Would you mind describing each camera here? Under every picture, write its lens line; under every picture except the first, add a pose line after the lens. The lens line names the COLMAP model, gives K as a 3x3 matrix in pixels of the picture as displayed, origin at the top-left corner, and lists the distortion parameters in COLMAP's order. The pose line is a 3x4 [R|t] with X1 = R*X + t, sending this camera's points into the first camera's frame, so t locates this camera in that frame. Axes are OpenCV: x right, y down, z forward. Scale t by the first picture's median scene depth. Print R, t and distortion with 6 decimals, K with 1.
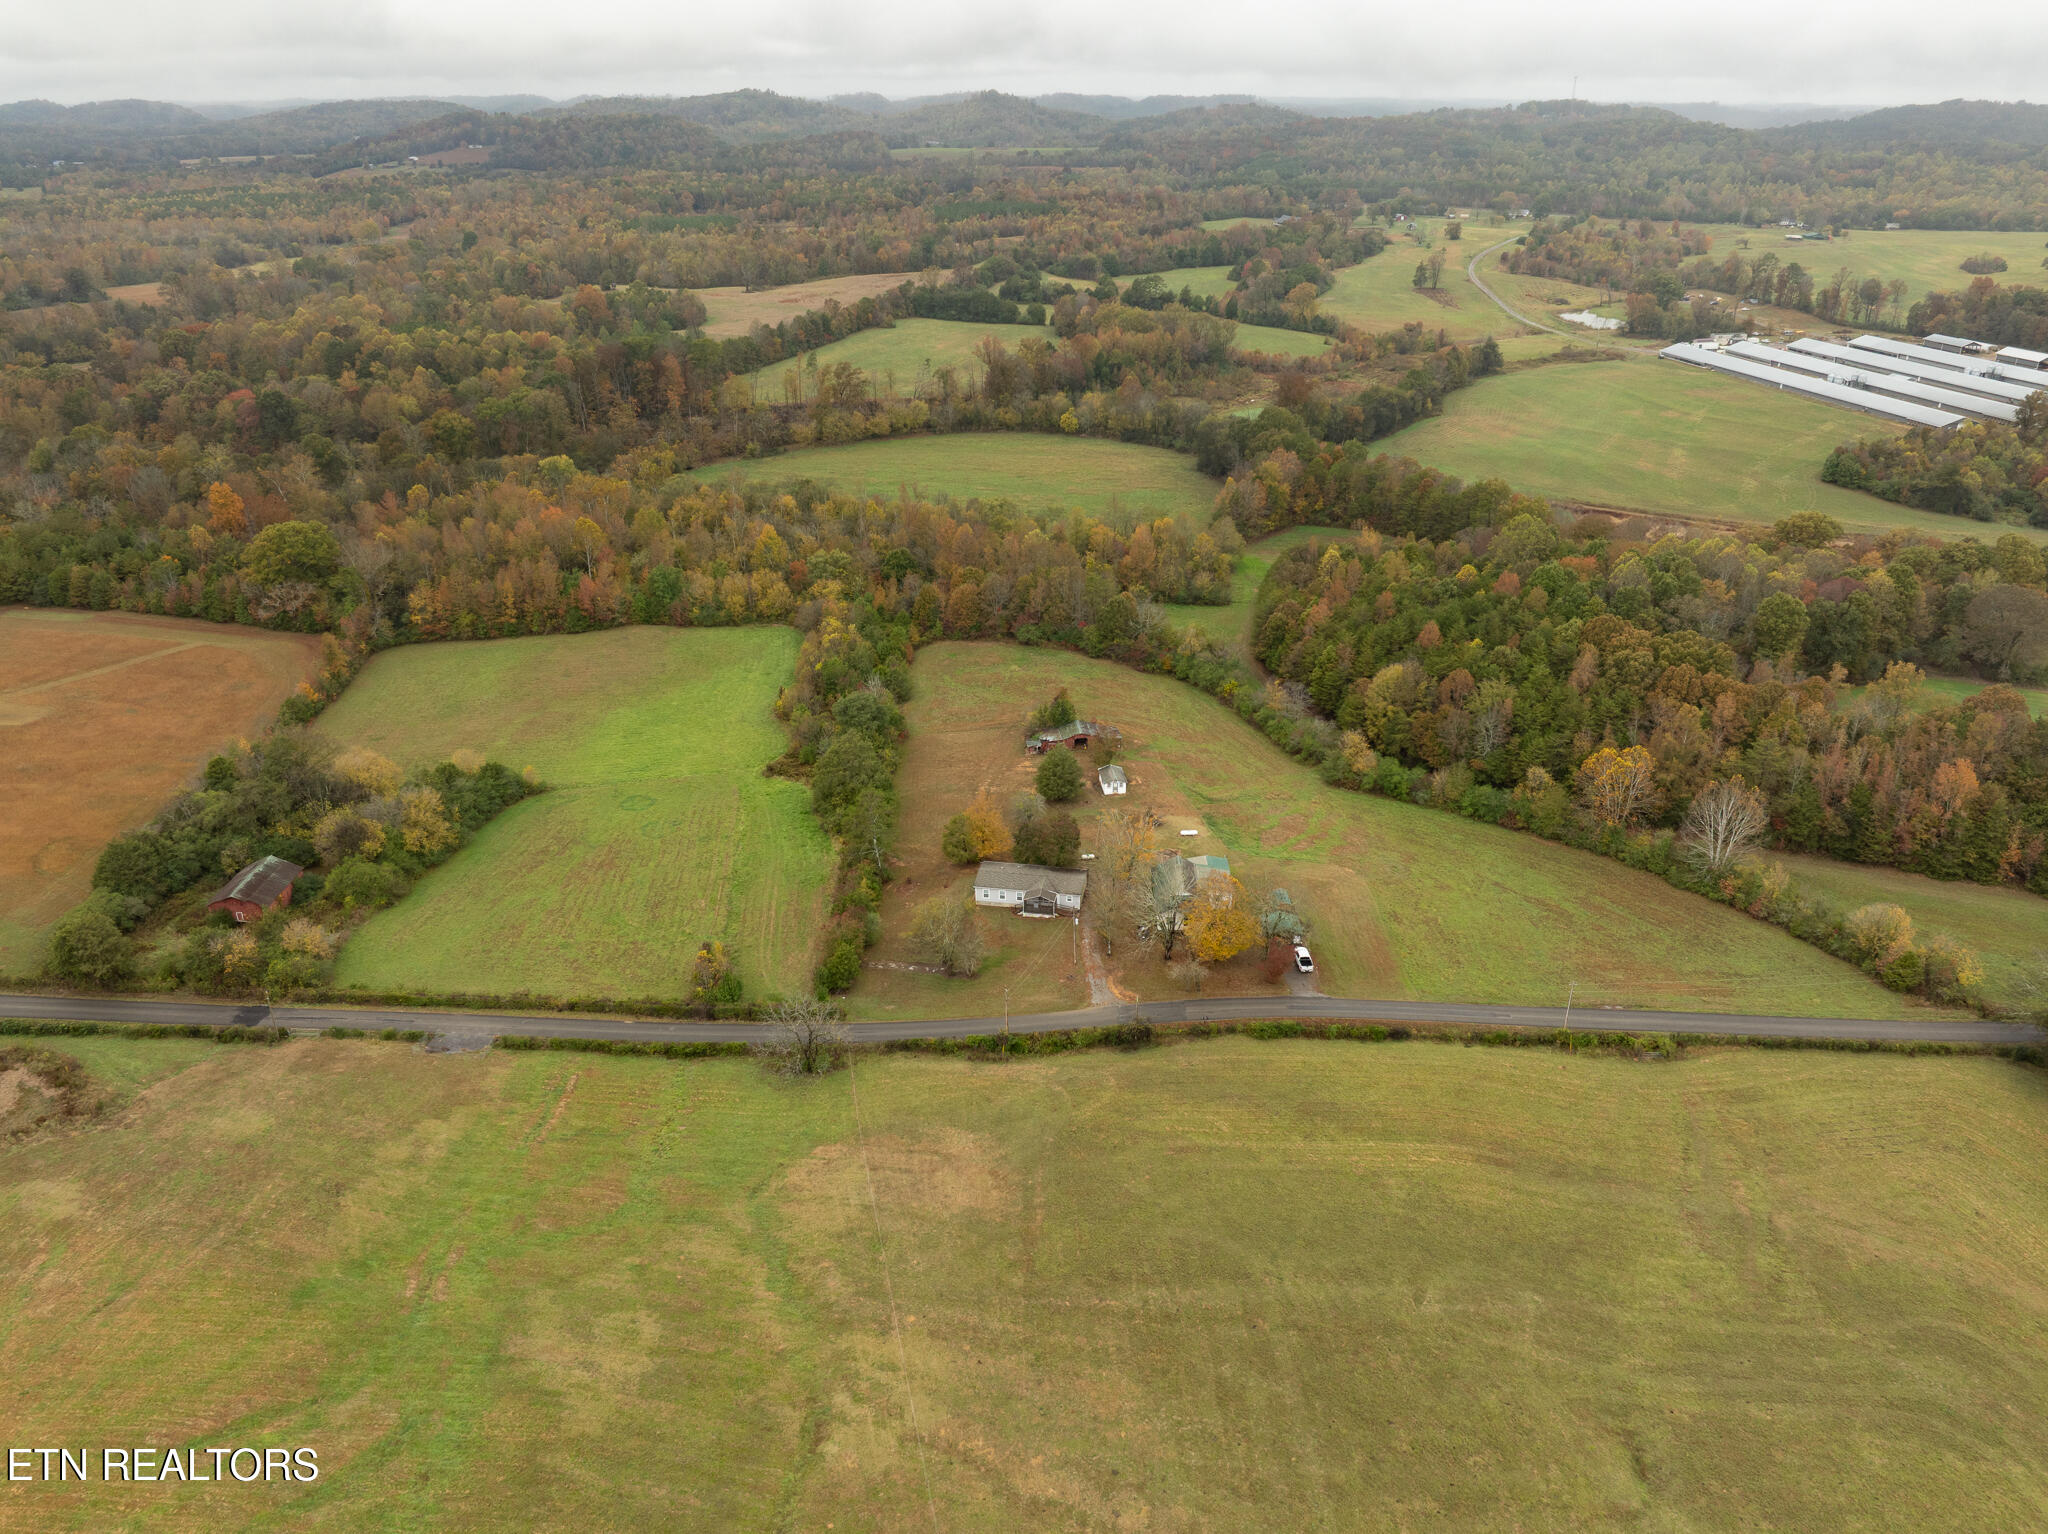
lens RADIAL K [[1442.6, 0, 1024.0], [0, 1442.6, 767.0], [0, 0, 1]] dist [-0.040610, 0.005075]
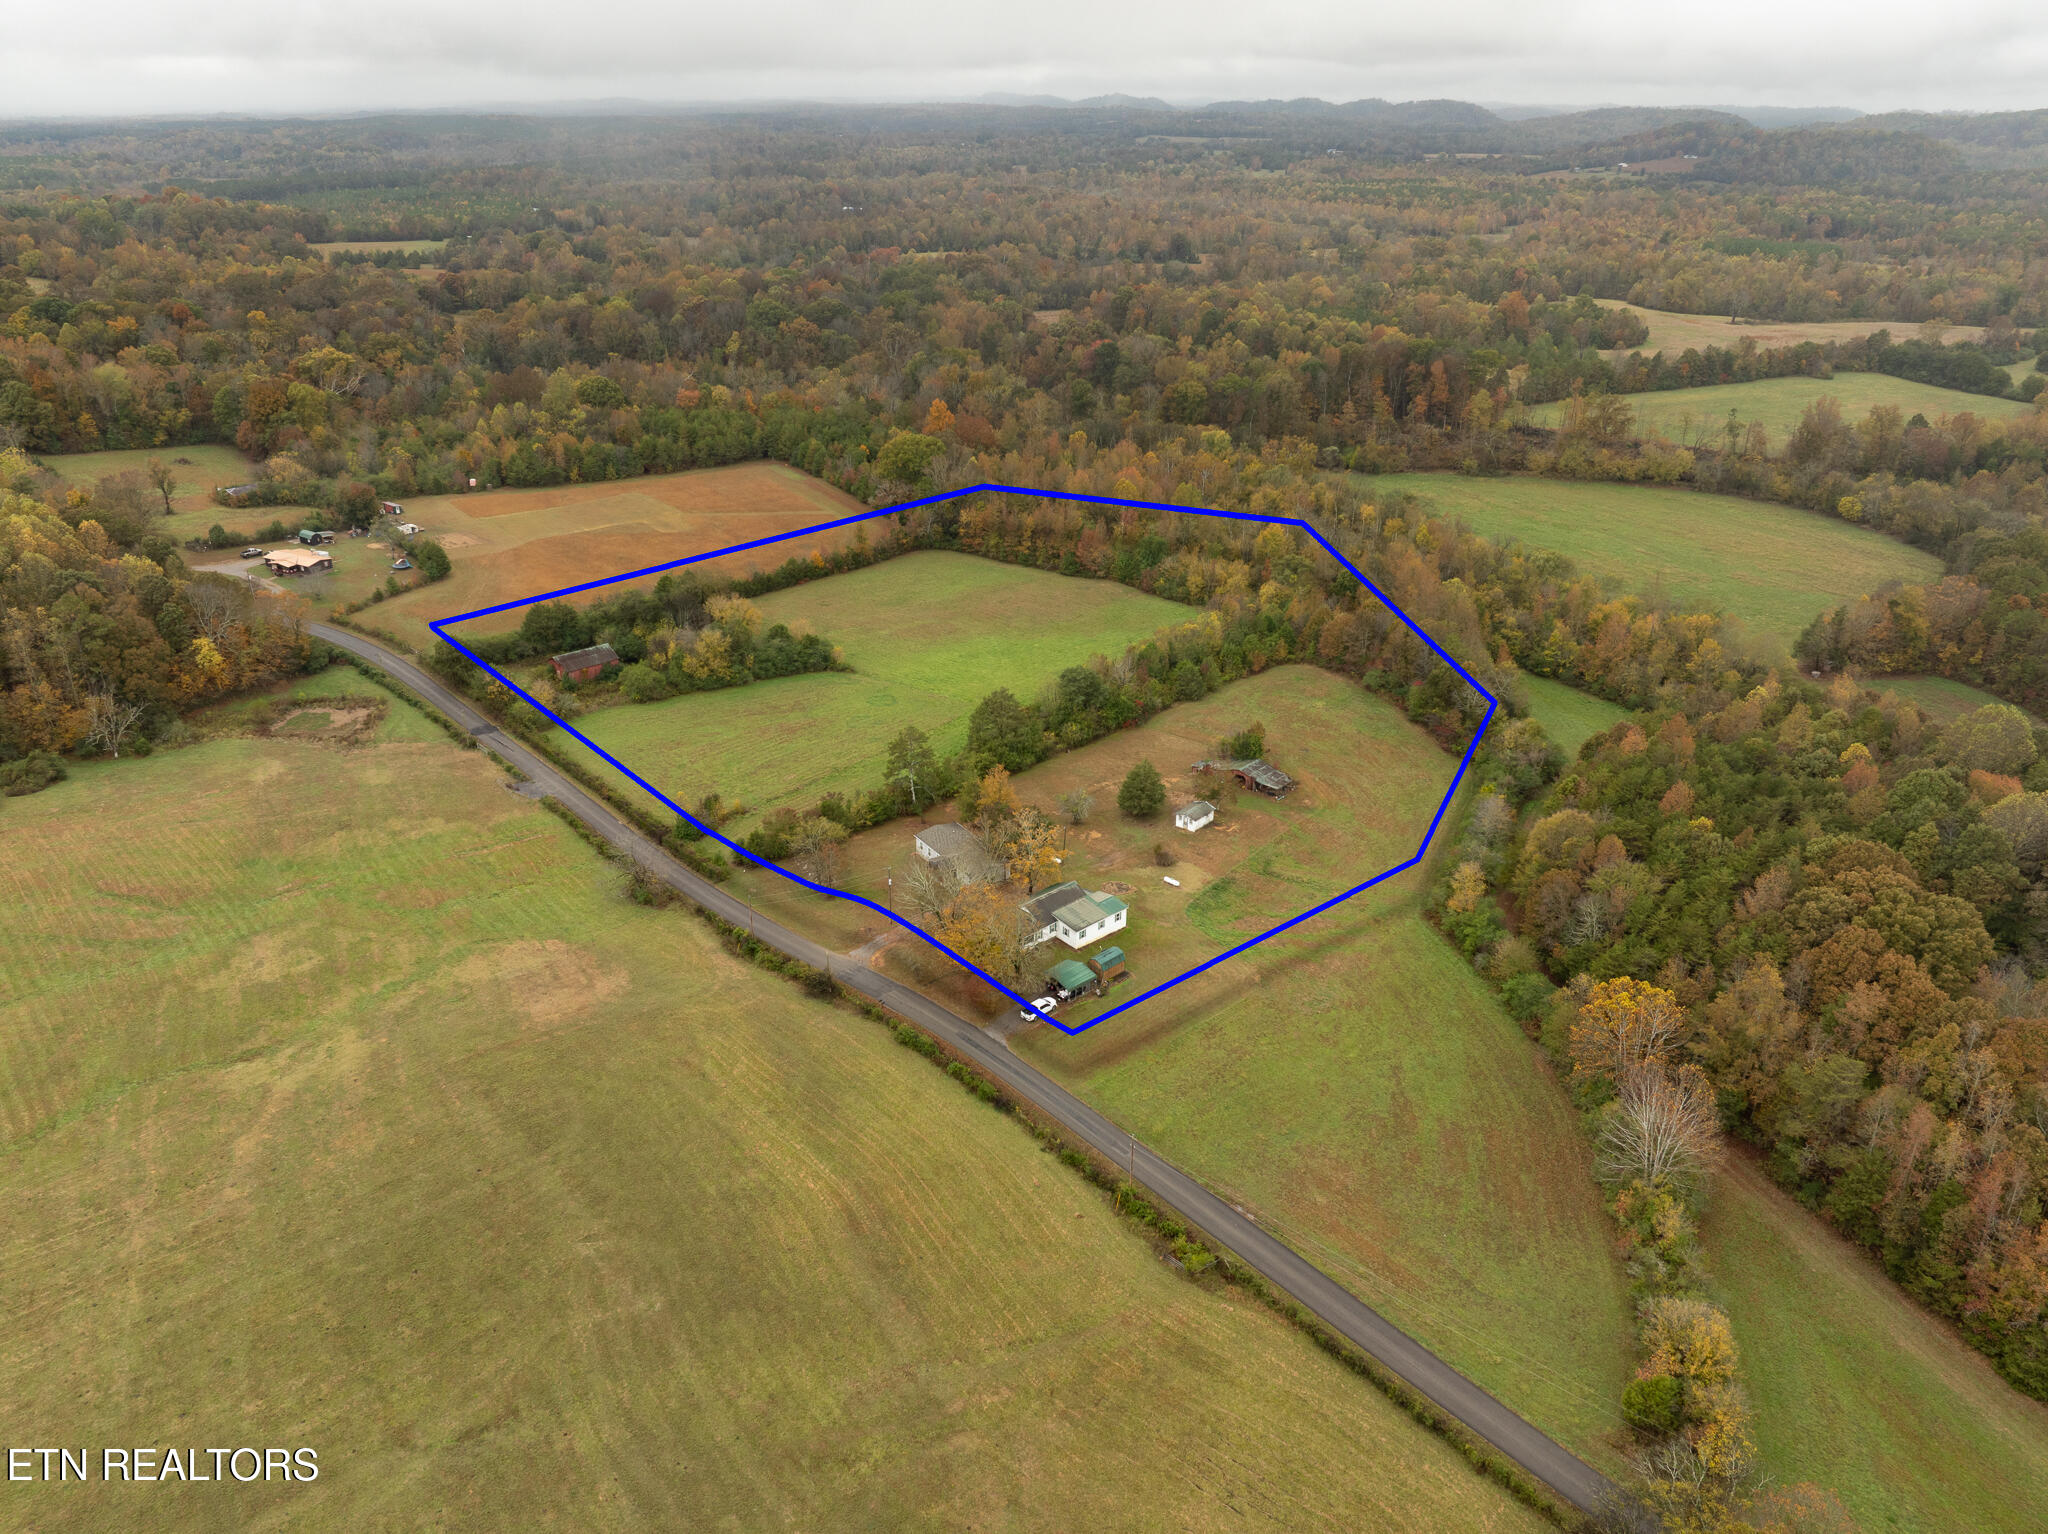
lens RADIAL K [[1442.6, 0, 1024.0], [0, 1442.6, 767.0], [0, 0, 1]] dist [-0.040610, 0.005075]
pose [[0.691828, 0.309682, -0.652281, 0.593334], [-0.312730, 0.942745, 0.115894, -0.096135], [0.650825, 0.123809, 0.749065, 0.210105]]
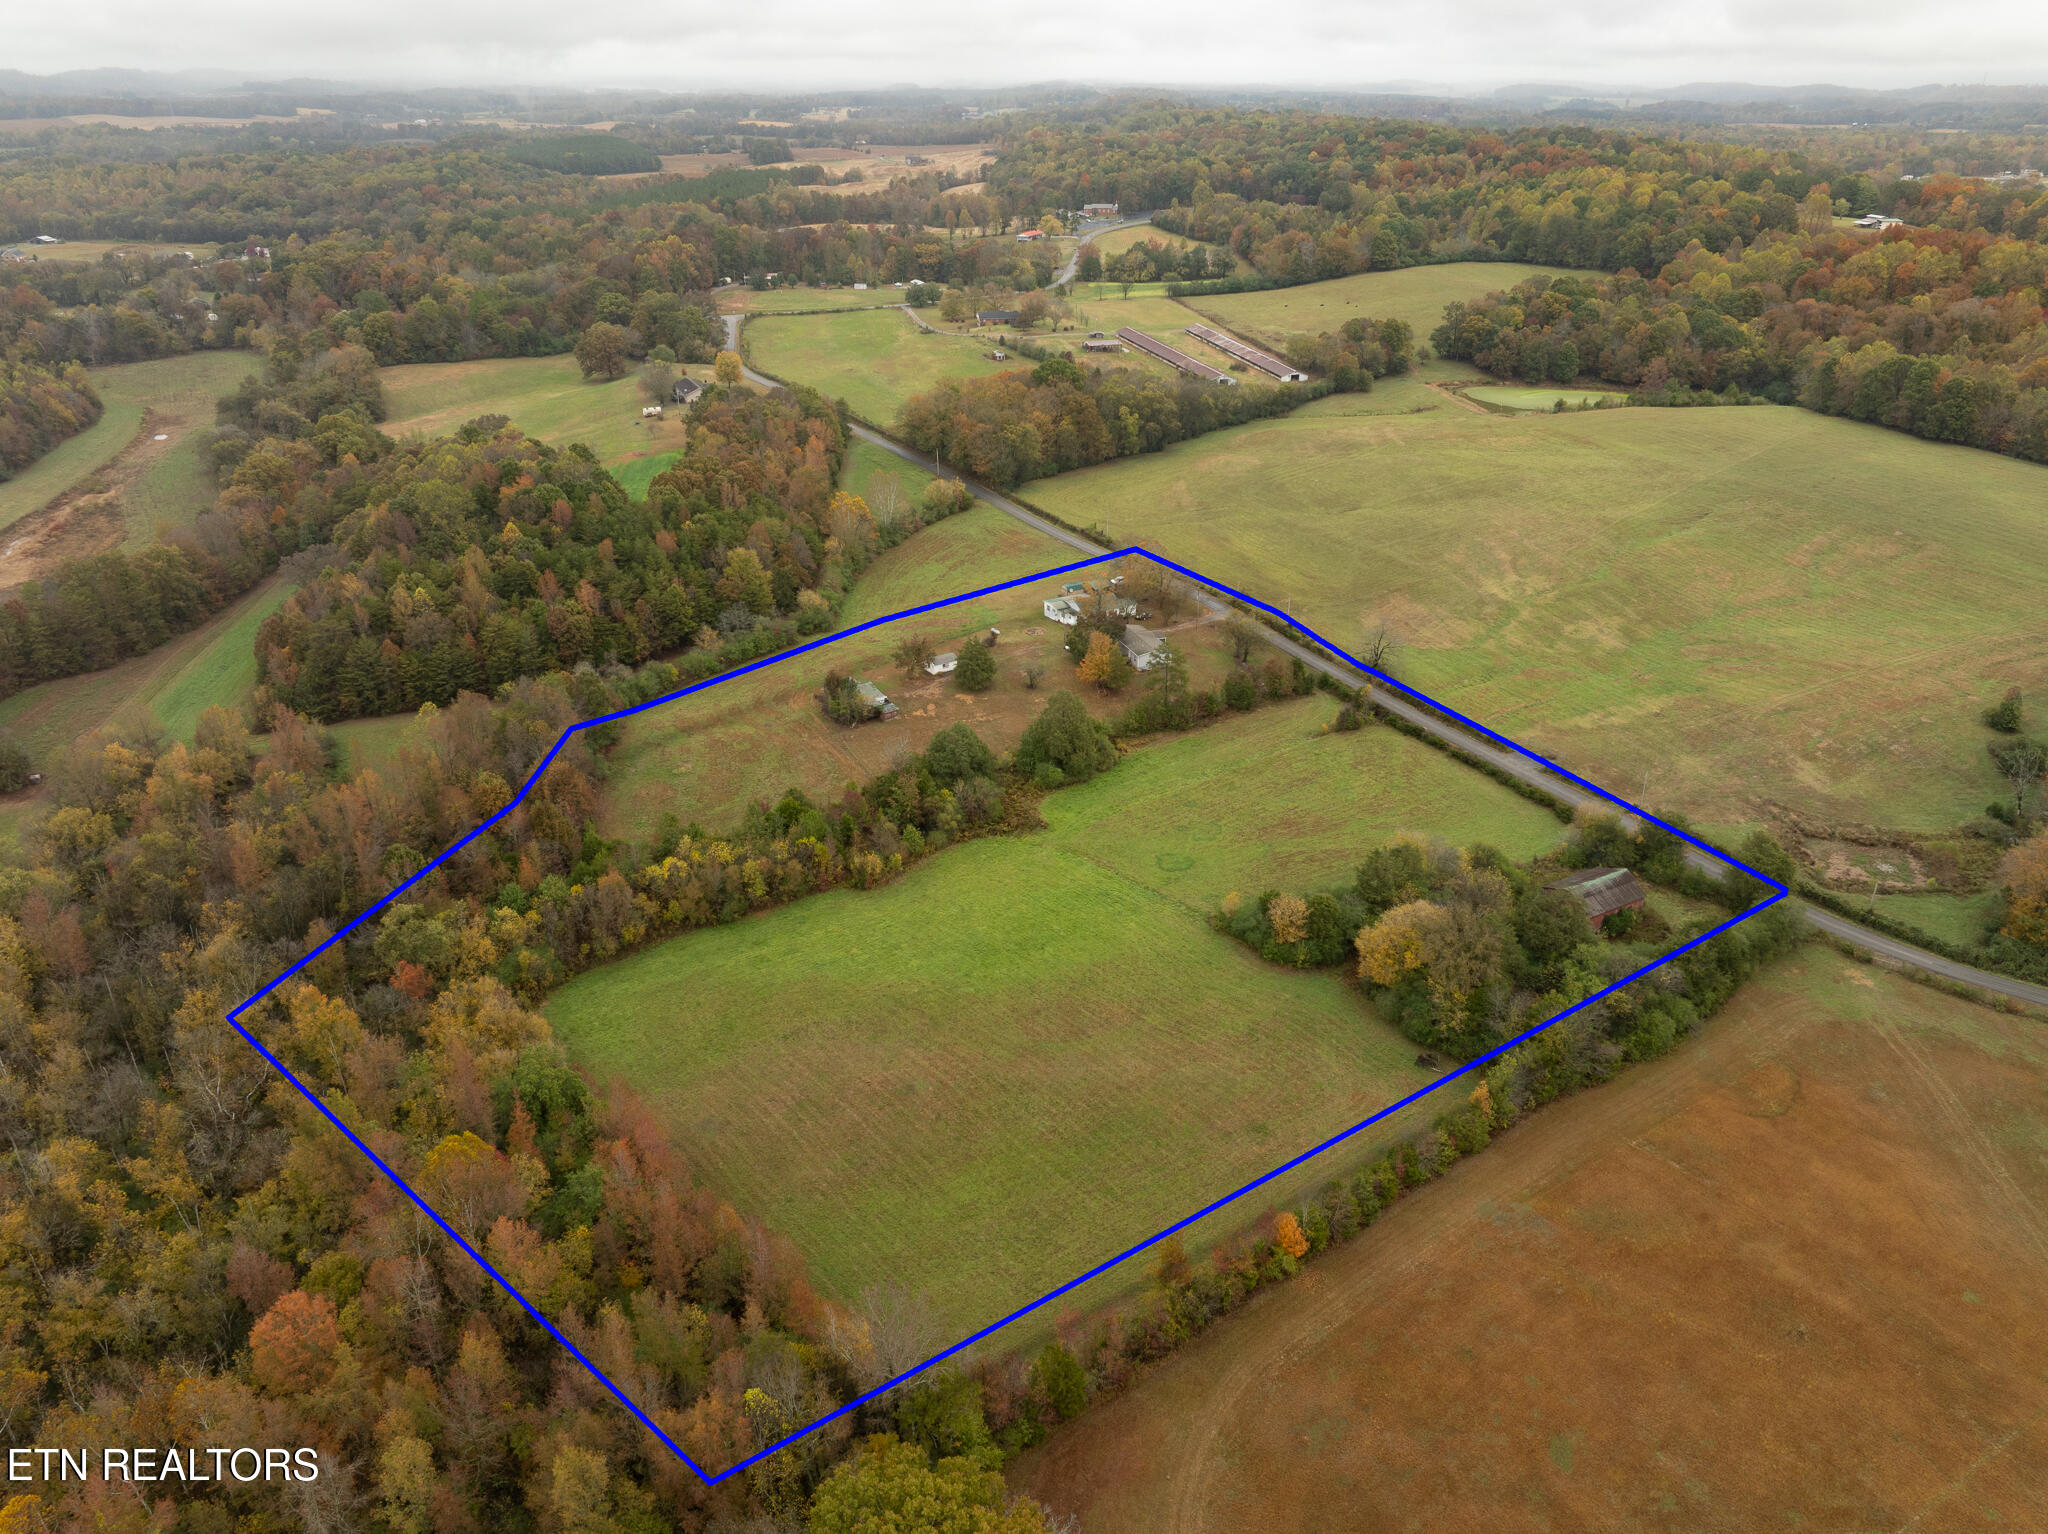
lens RADIAL K [[1442.6, 0, 1024.0], [0, 1442.6, 767.0], [0, 0, 1]] dist [-0.040610, 0.005075]
pose [[-0.501205, -0.383376, 0.775768, -0.913054], [0.362237, 0.721217, 0.590449, -0.596876], [-0.785861, 0.576948, -0.222605, 1.256562]]
